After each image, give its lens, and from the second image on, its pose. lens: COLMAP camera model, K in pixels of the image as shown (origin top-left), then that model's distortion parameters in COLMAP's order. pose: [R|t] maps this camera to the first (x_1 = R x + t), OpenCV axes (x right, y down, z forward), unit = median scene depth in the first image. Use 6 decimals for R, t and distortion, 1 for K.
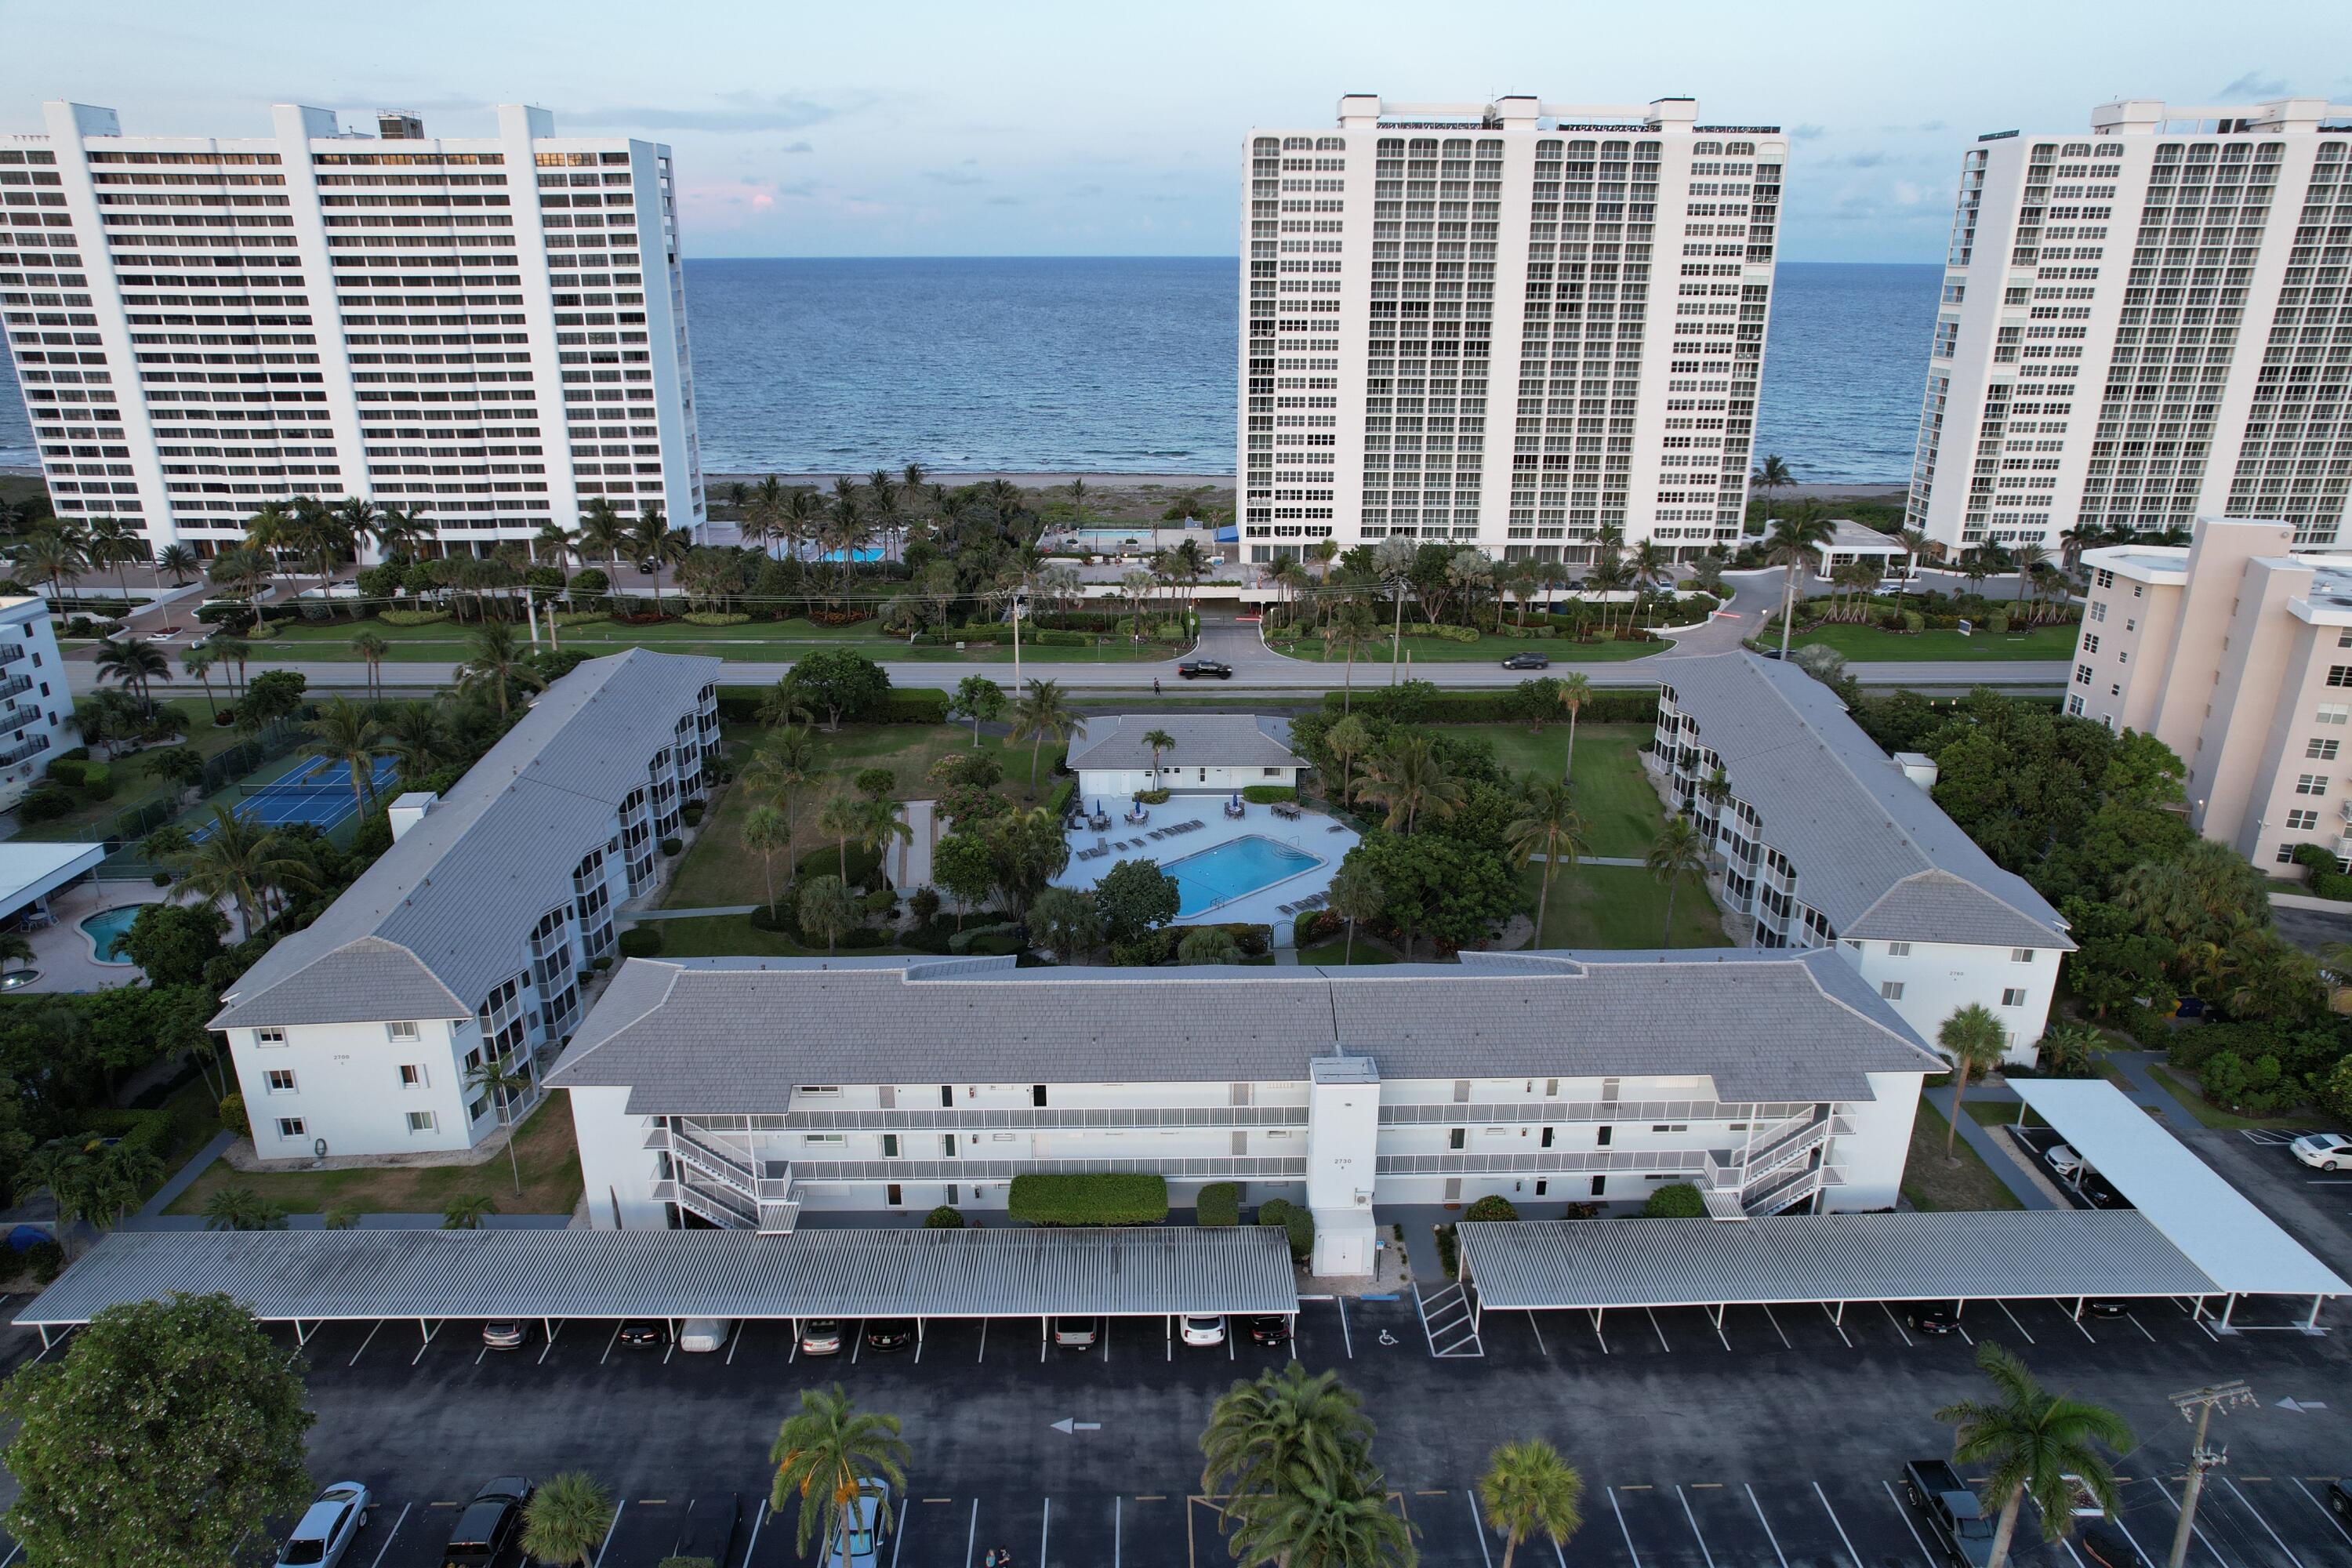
lens RADIAL K [[1498.8, 0, 1169.8], [0, 1498.8, 787.5], [0, 0, 1]] dist [-0.062932, 0.064003]
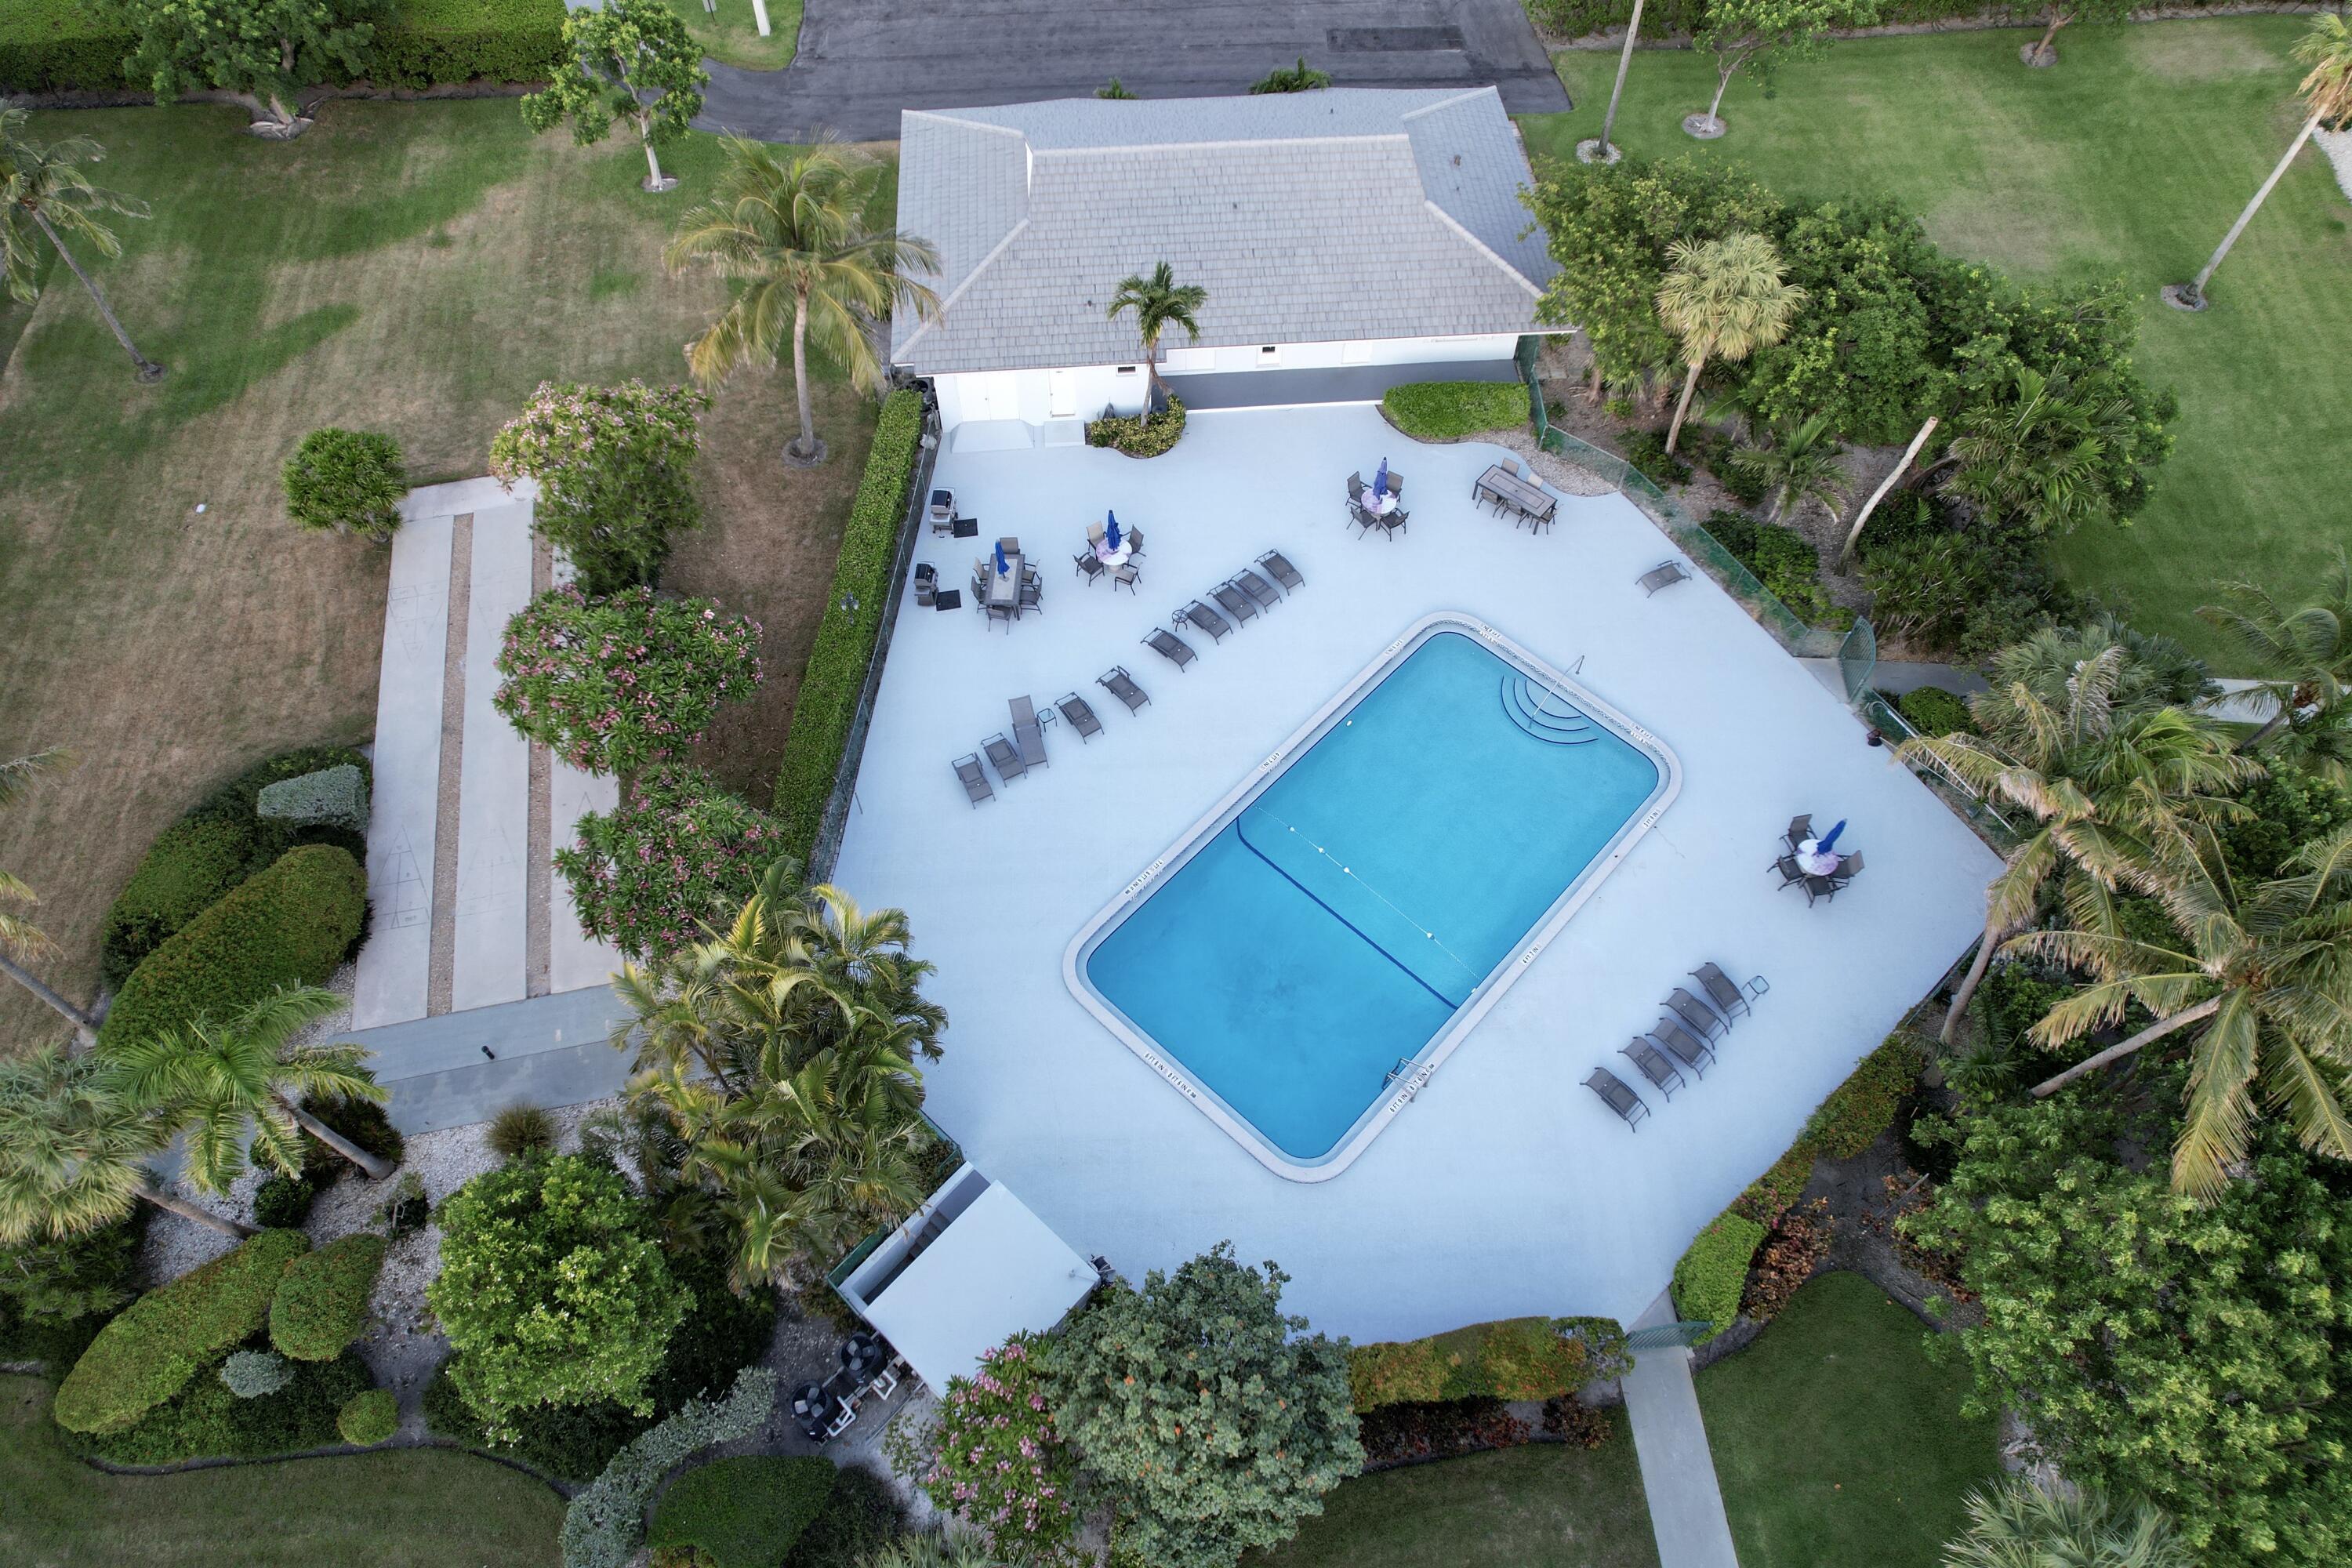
lens RADIAL K [[1498.8, 0, 1173.3], [0, 1498.8, 777.7], [0, 0, 1]] dist [-0.062932, 0.064003]
pose [[0.997236, -0.061849, 0.041160, -0.015693], [0.025051, 0.801508, 0.597460, -0.094459], [-0.069942, -0.594778, 0.800842, 0.429499]]
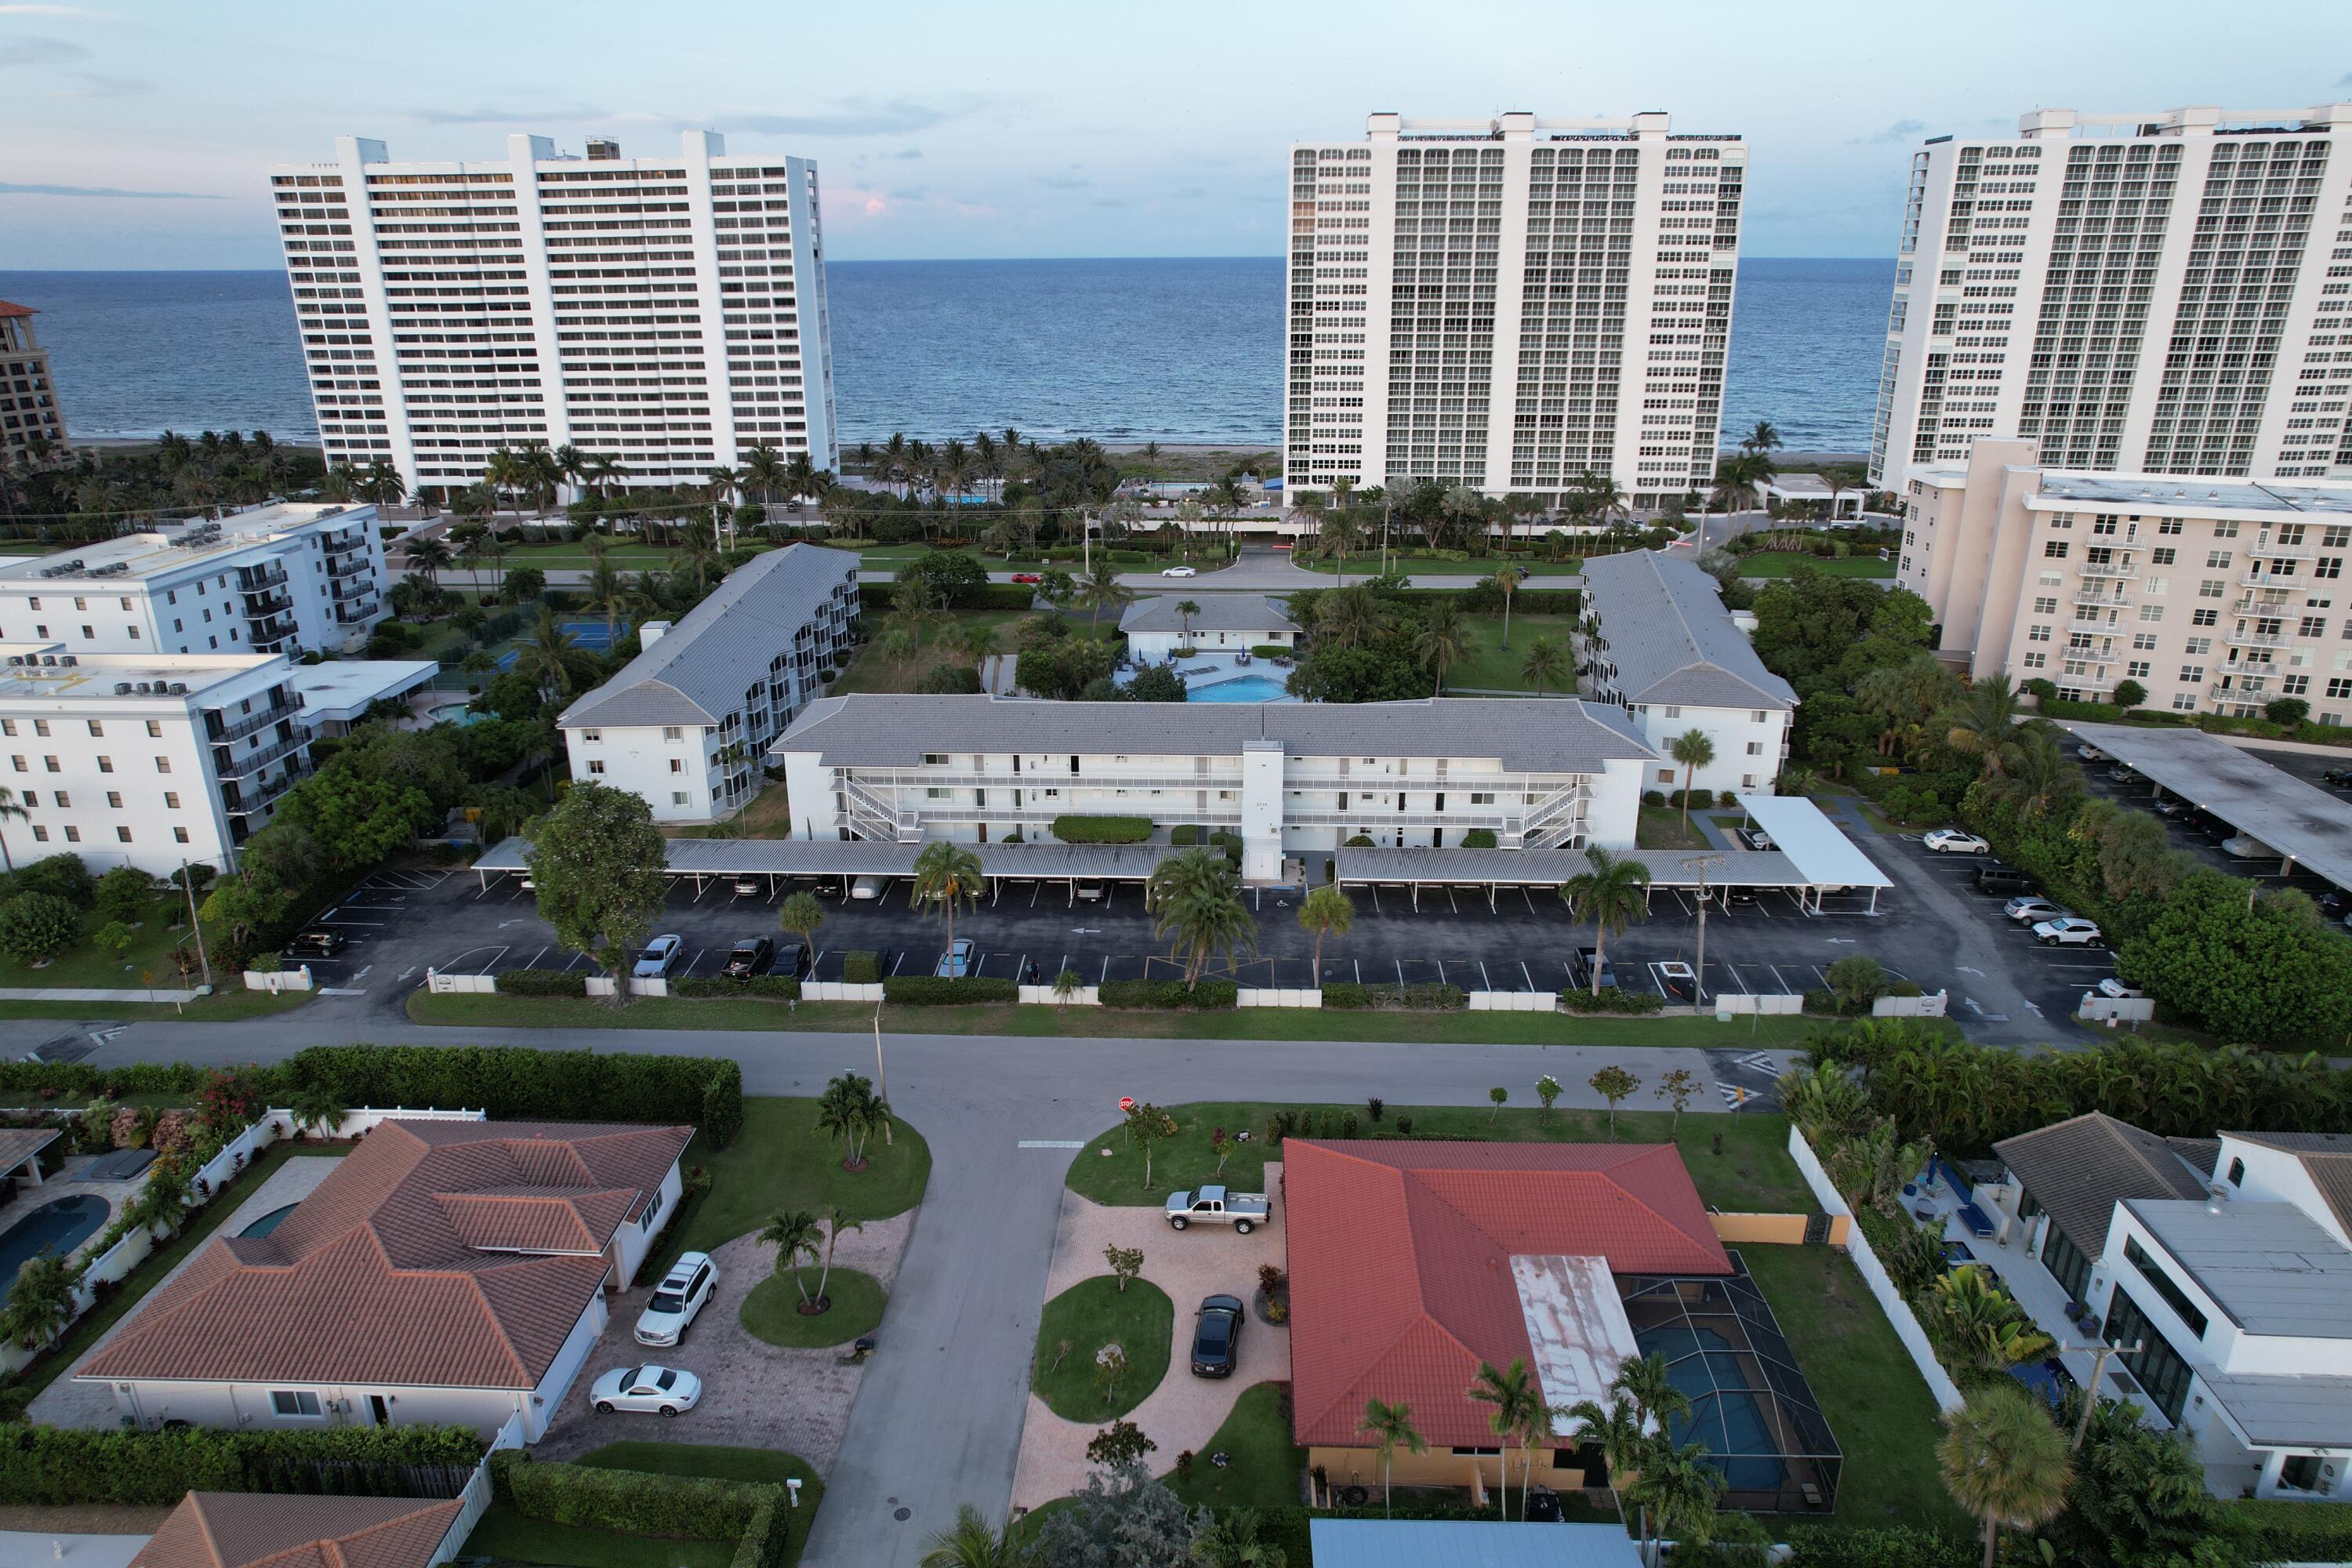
lens RADIAL K [[1498.8, 0, 1170.8], [0, 1498.8, 789.4], [0, 0, 1]] dist [-0.062932, 0.064003]
pose [[0.997723, 0.015516, -0.065640, 0.043412], [-0.015507, 0.999880, 0.000641, 0.082712], [0.065642, 0.000379, 0.997843, -0.210155]]
